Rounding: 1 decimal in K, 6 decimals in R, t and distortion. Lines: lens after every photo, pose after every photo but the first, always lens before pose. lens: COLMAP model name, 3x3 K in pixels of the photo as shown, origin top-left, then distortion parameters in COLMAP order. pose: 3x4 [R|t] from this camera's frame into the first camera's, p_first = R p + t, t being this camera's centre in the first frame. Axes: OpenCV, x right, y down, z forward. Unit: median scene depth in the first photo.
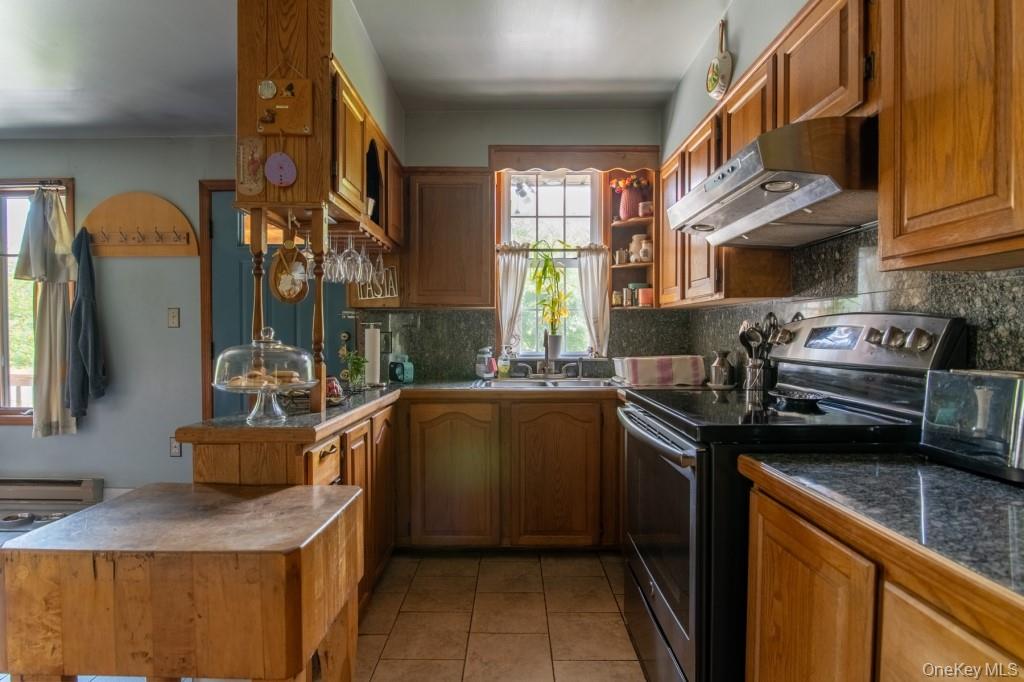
lens RADIAL K [[501.5, 0, 512.0], [0, 501.5, 341.0], [0, 0, 1]] dist [-0.013091, -0.000367]
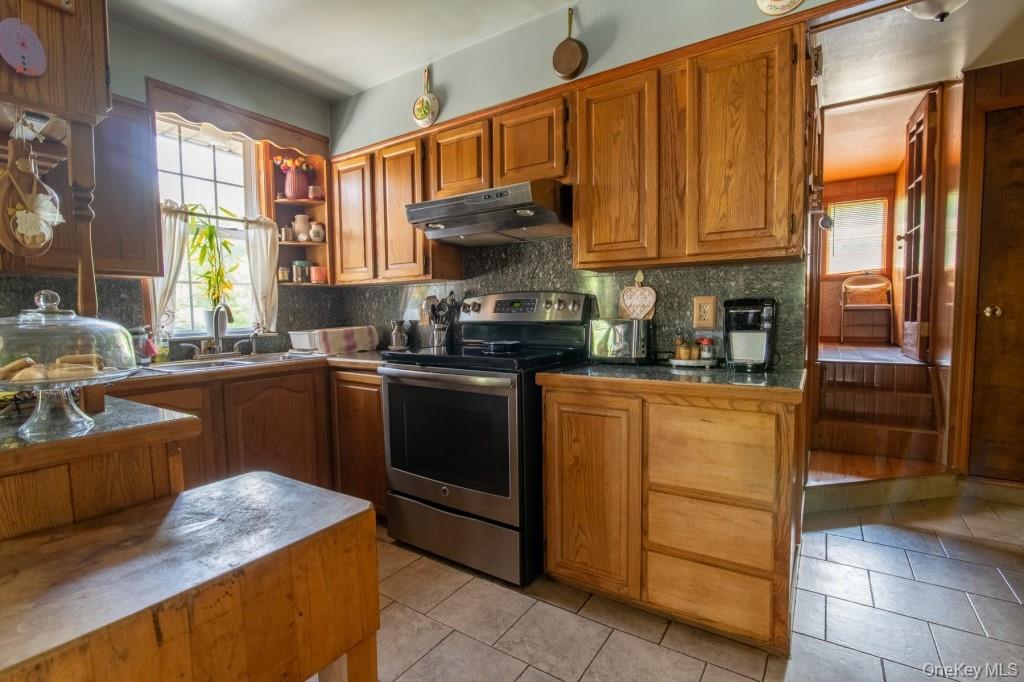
lens RADIAL K [[458.5, 0, 533.0], [0, 458.5, 339.6], [0, 0, 1]] dist [-0.018637, -0.000214]
pose [[0.541554, -0.062040, 0.838373, -0.333999], [0.027805, 0.998049, 0.055895, 0.011330], [-0.840206, -0.006959, 0.542223, 0.071339]]
